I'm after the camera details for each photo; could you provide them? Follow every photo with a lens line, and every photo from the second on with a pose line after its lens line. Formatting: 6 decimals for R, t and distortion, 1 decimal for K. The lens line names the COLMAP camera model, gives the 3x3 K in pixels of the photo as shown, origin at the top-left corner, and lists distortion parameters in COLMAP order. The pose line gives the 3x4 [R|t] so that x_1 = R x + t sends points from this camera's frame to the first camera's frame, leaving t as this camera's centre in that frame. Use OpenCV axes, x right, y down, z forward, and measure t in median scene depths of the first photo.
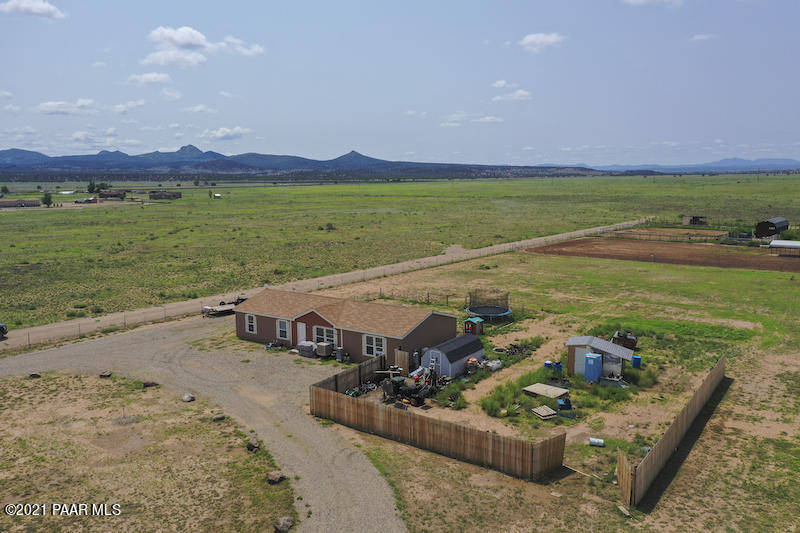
lens RADIAL K [[633.2, 0, 400.0], [0, 633.2, 266.5], [0, 0, 1]] dist [-0.001751, 0.003672]
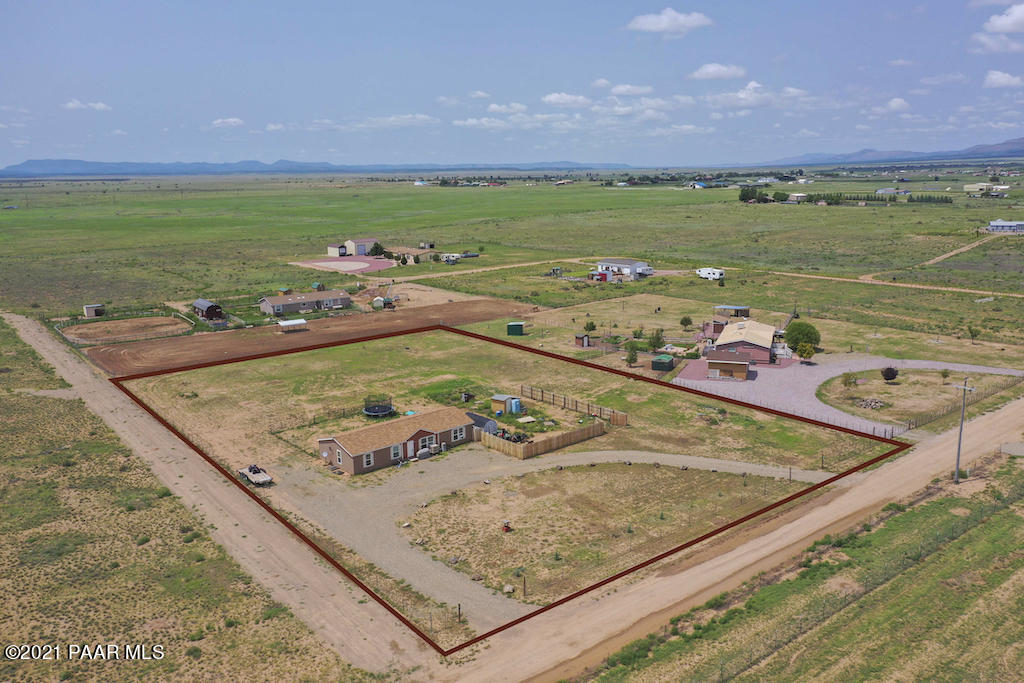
lens RADIAL K [[810.6, 0, 512.0], [0, 810.6, 341.5], [0, 0, 1]] dist [-0.001751, 0.003672]
pose [[0.223630, -0.195492, 0.954868, -2.059500], [0.155019, 0.974343, 0.163174, -0.454897], [-0.962268, 0.111532, 0.248197, 0.285219]]
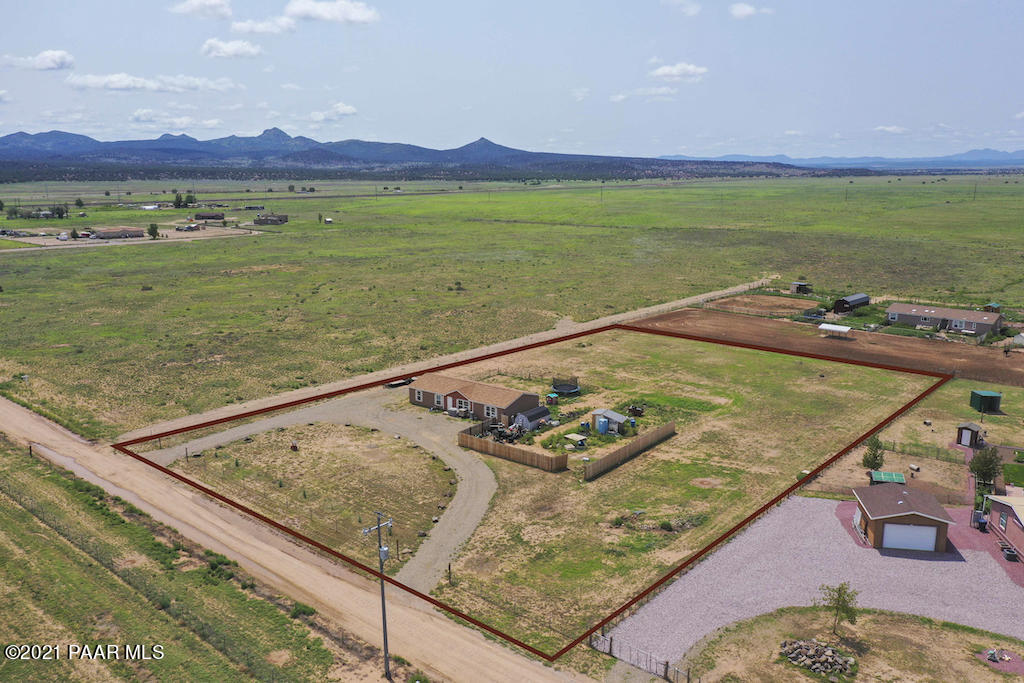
lens RADIAL K [[810.6, 0, 512.0], [0, 810.6, 341.5], [0, 0, 1]] dist [-0.001751, 0.003672]
pose [[0.999265, 0.016990, -0.034356, 0.098745], [-0.014601, 0.997535, 0.068632, -0.239980], [0.035438, -0.068080, 0.997050, -1.328050]]
